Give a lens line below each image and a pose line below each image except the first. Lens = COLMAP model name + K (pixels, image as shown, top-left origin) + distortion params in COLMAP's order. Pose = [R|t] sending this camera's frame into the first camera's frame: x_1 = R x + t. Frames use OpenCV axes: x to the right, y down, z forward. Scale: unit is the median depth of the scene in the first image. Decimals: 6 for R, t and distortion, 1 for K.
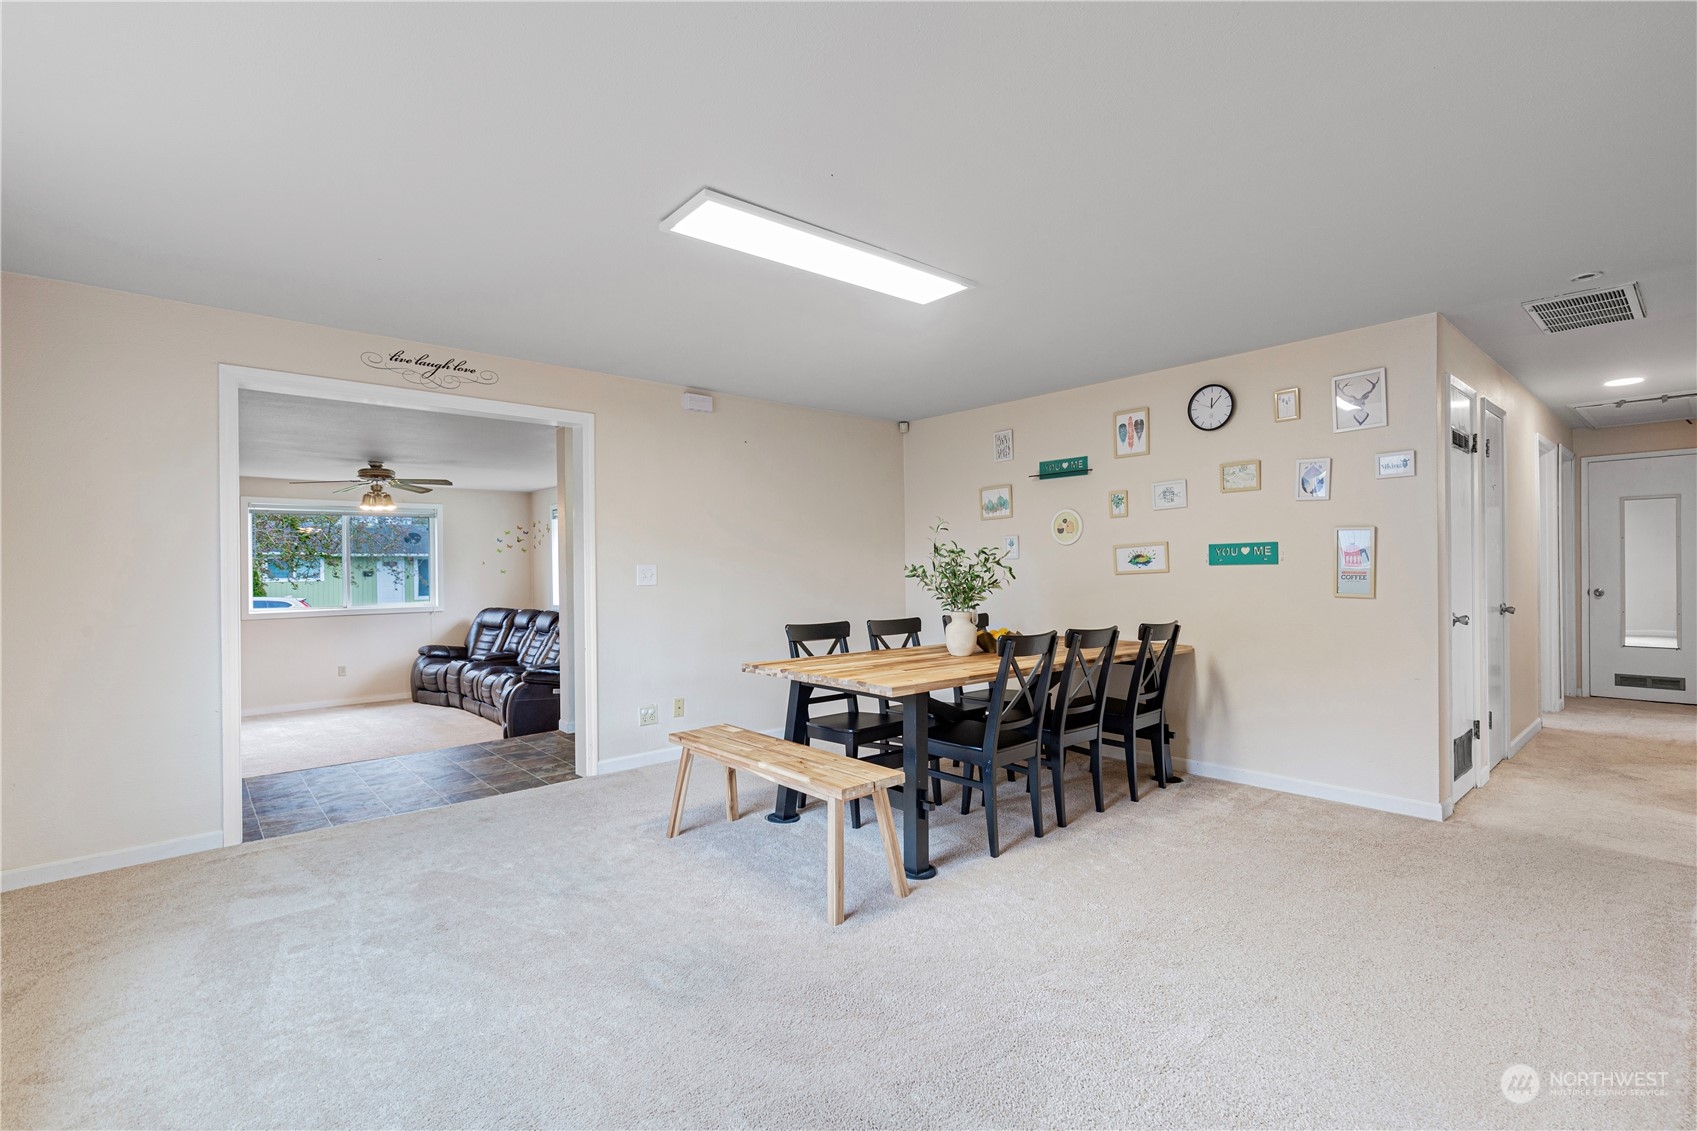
lens RADIAL K [[772.6, 0, 853.3], [0, 772.6, 565.6], [0, 0, 1]] dist [0.008110, -0.000167]
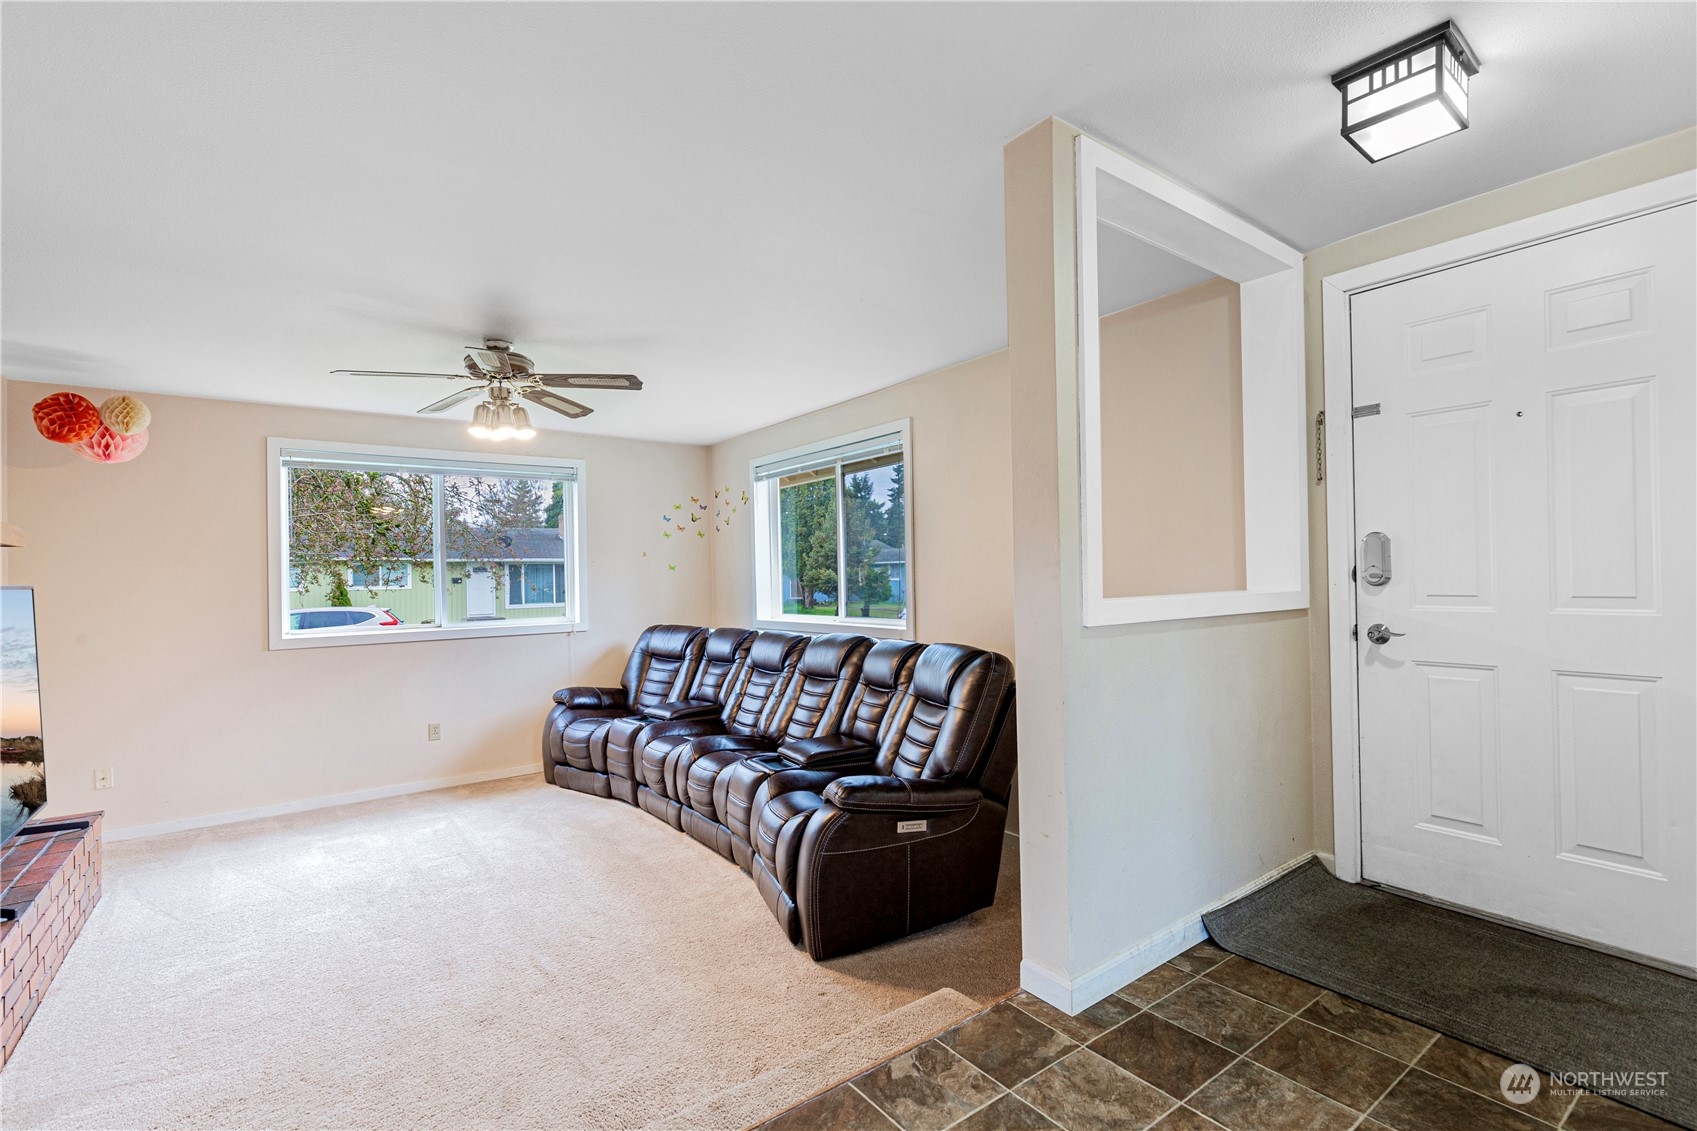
lens RADIAL K [[772.6, 0, 849.5], [0, 772.6, 568.4], [0, 0, 1]] dist [0.008110, -0.000167]
pose [[0.996072, -0.010413, -0.087932, -0.277813], [0.009567, 0.999904, -0.010045, 0.017143], [0.088028, 0.009165, 0.996076, 0.417991]]
